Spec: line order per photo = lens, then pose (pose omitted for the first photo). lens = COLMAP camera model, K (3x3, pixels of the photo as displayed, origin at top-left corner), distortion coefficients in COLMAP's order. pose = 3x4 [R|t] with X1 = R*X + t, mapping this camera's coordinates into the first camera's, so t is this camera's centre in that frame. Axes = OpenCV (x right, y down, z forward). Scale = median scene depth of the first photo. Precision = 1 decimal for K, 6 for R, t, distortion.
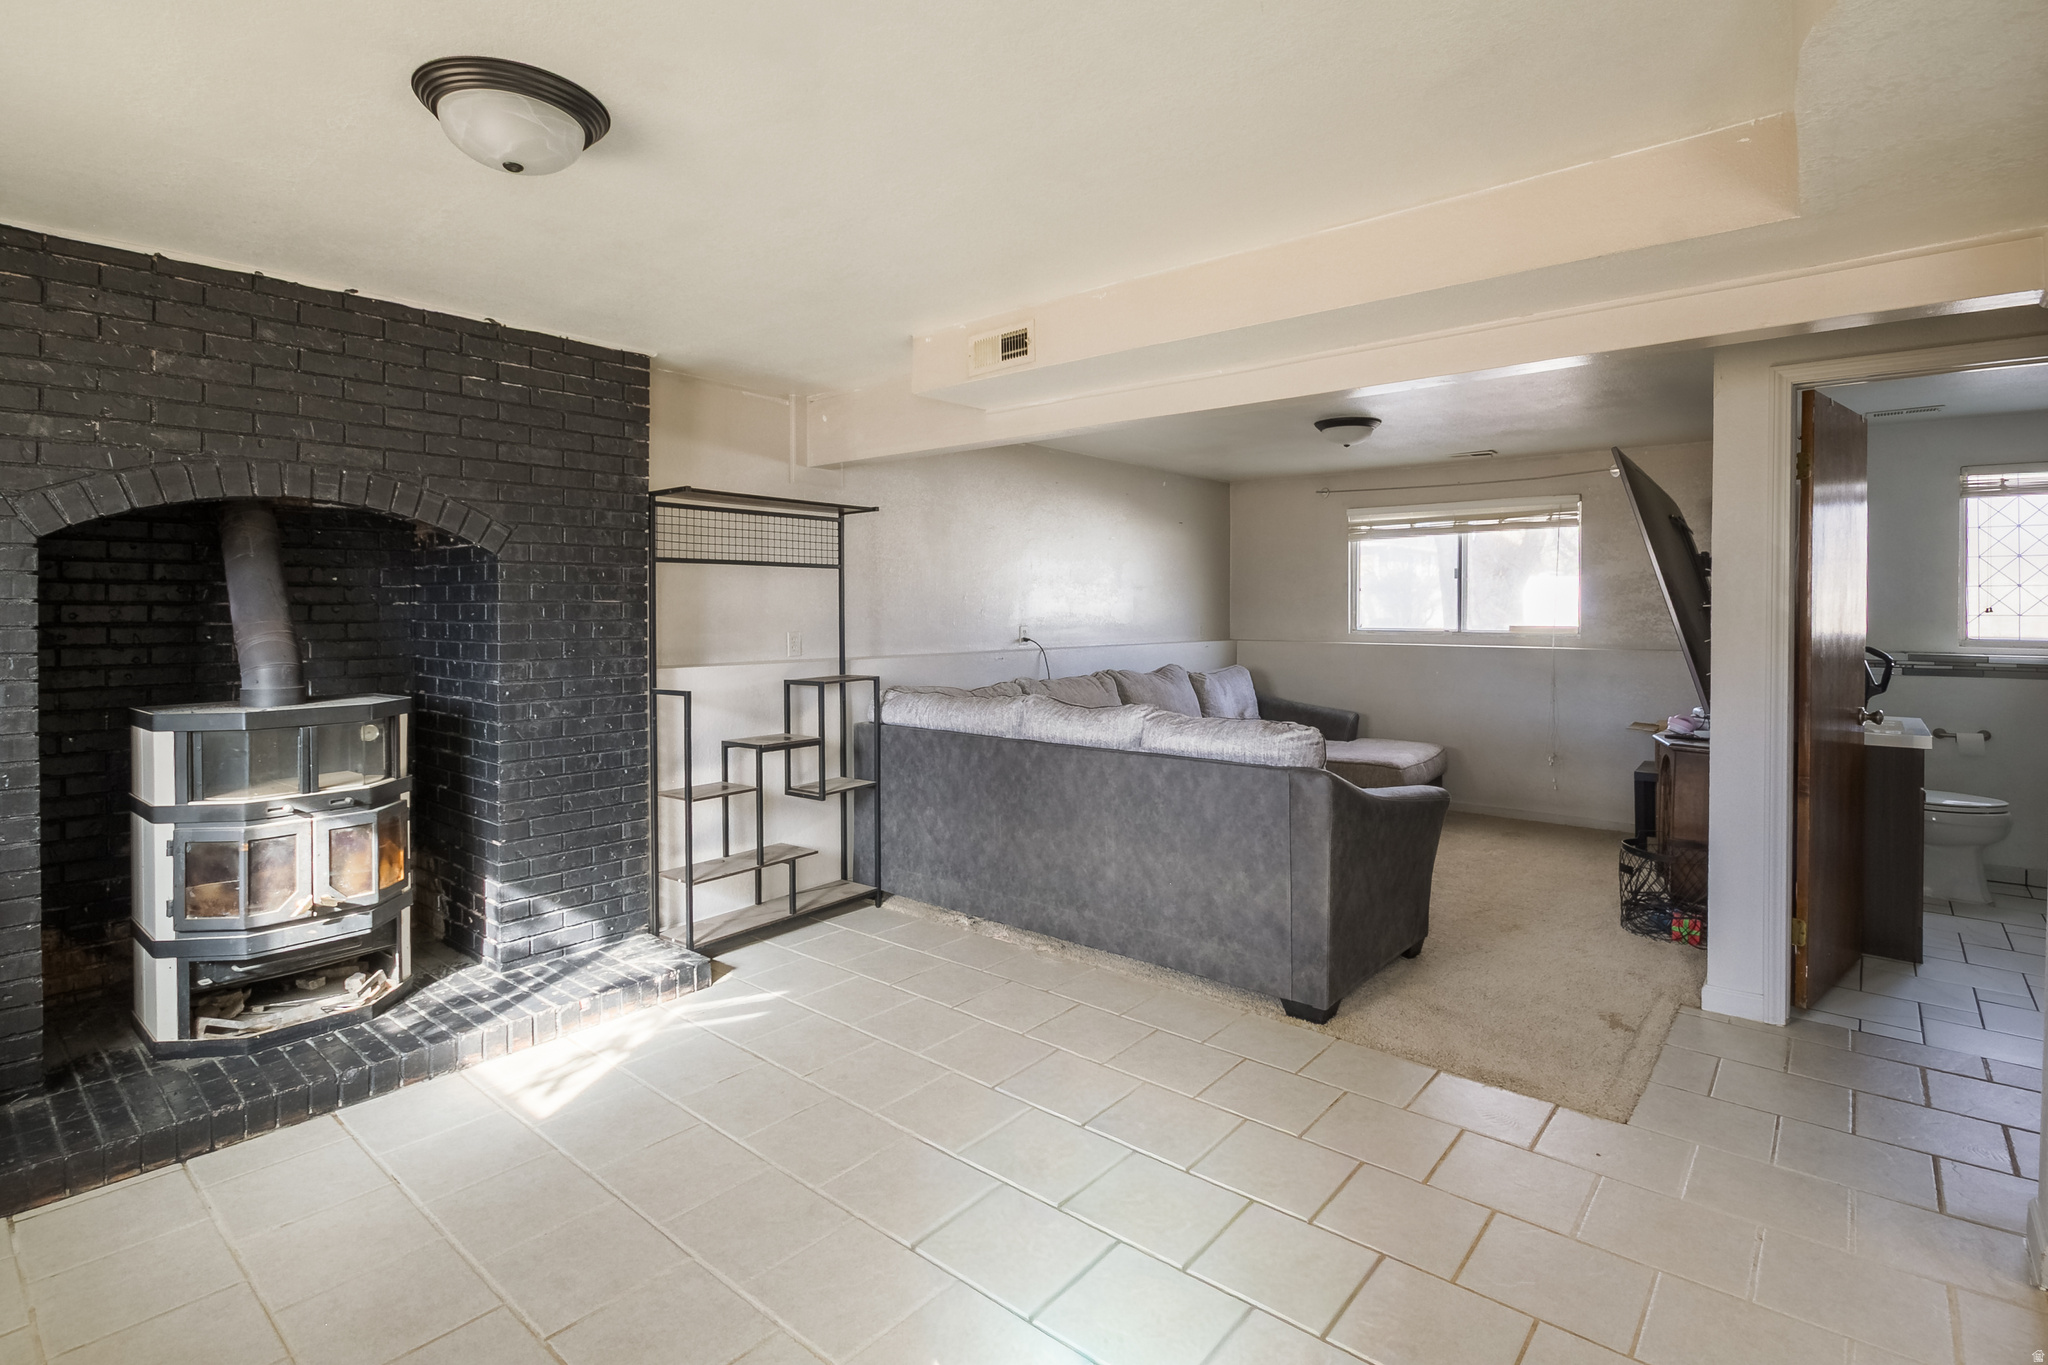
lens RADIAL K [[985.9, 0, 998.2], [0, 985.9, 639.3], [0, 0, 1]] dist [-0.001585, -0.000520]
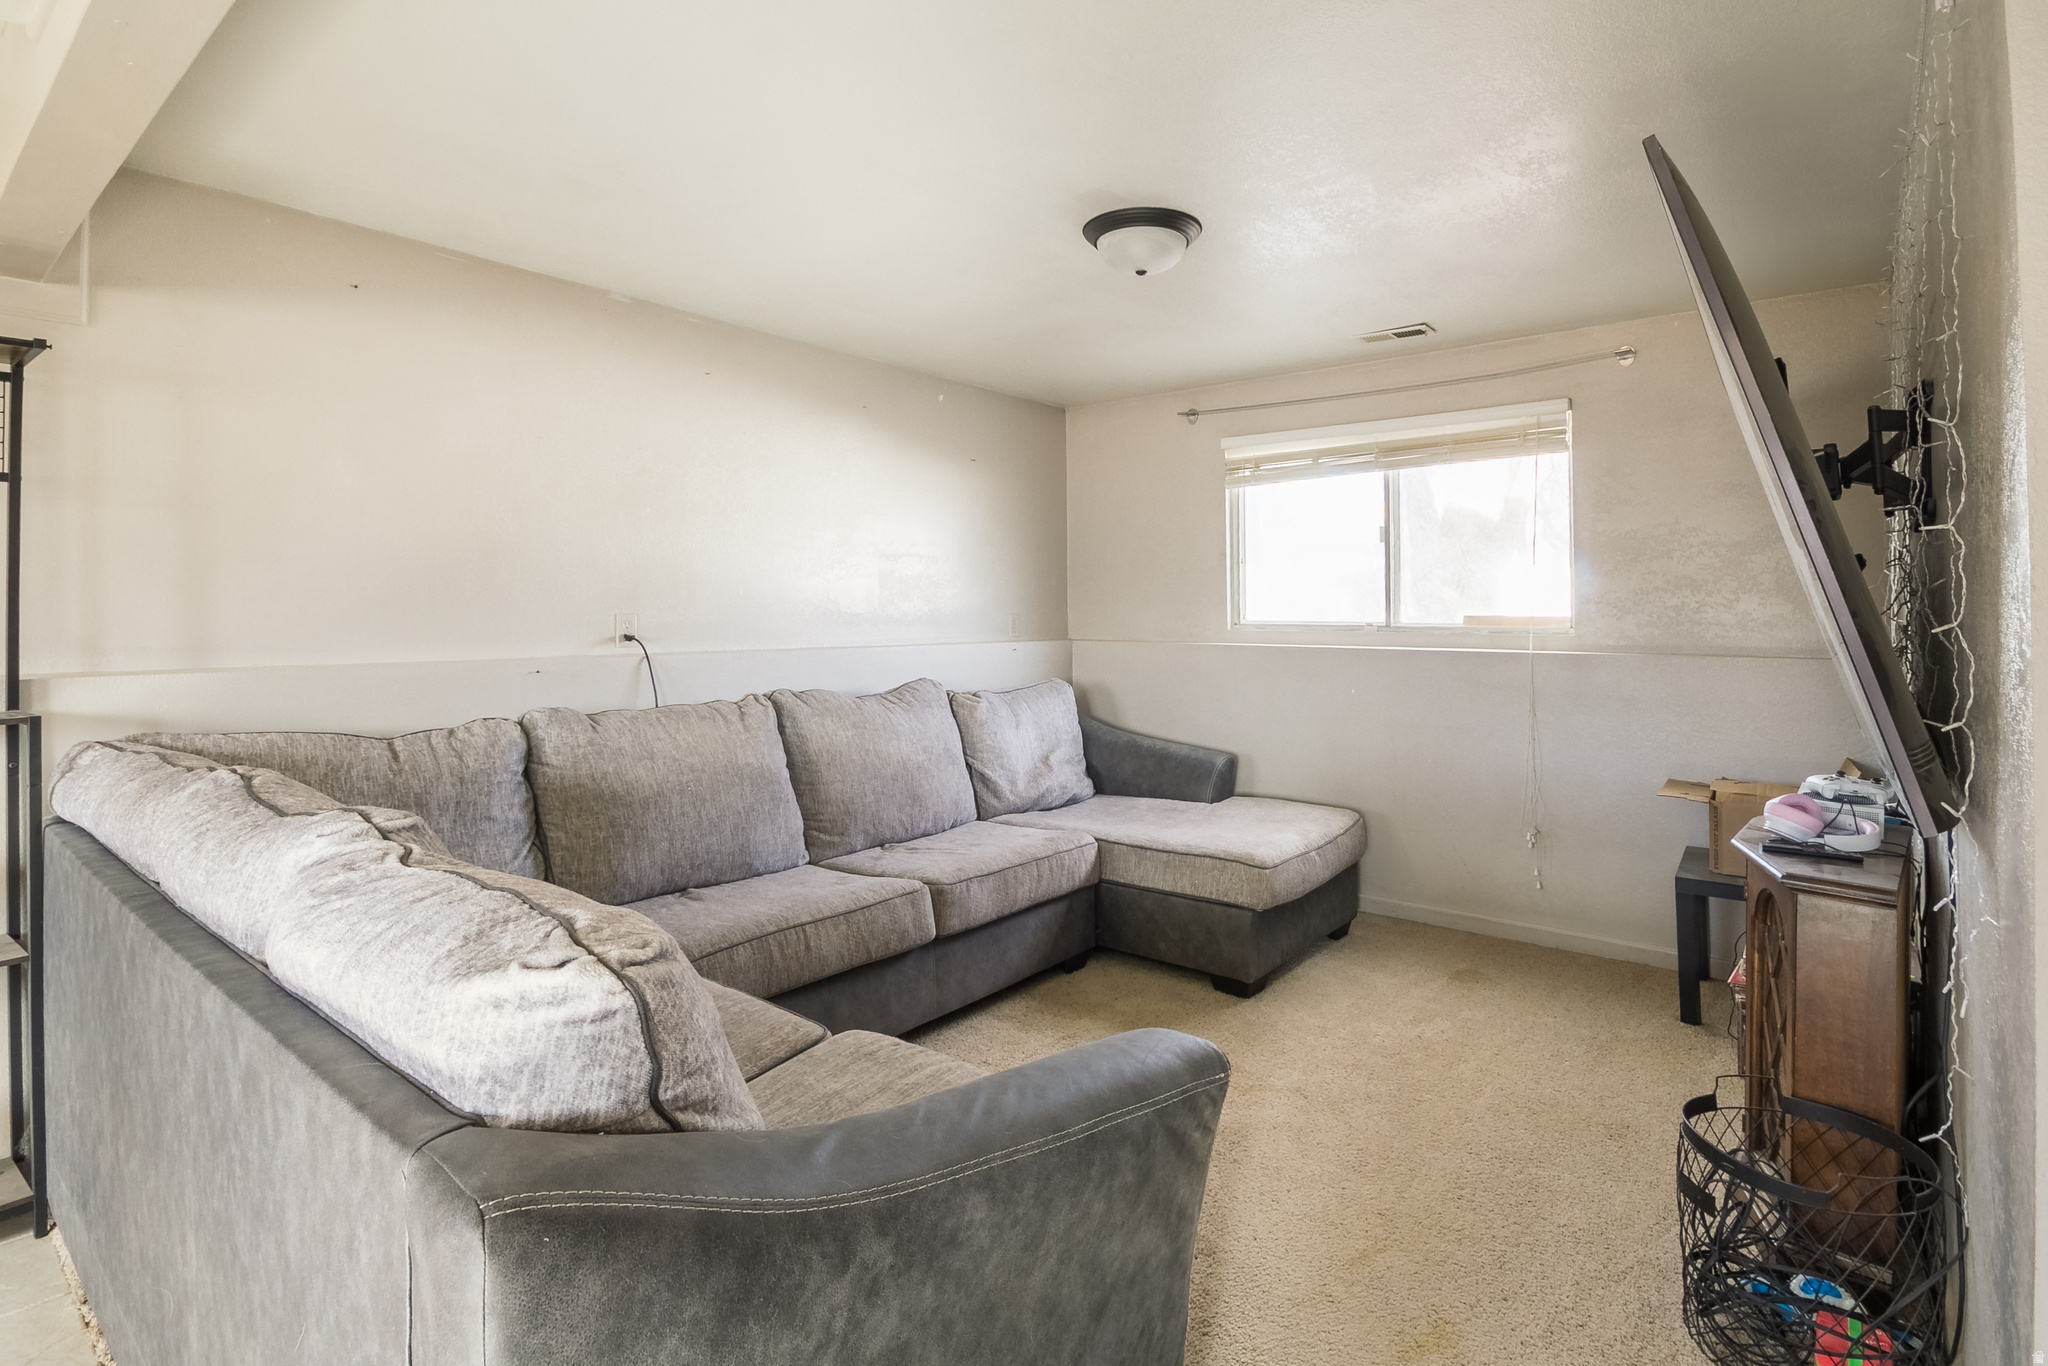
lens RADIAL K [[985.9, 0, 1057.0], [0, 985.9, 608.8], [0, 0, 1]] dist [-0.001585, -0.000520]
pose [[0.998789, 0.001131, 0.049187, 0.307879], [0.000591, 0.999388, -0.034979, 0.004858], [-0.049196, 0.034966, 0.998177, 0.519921]]
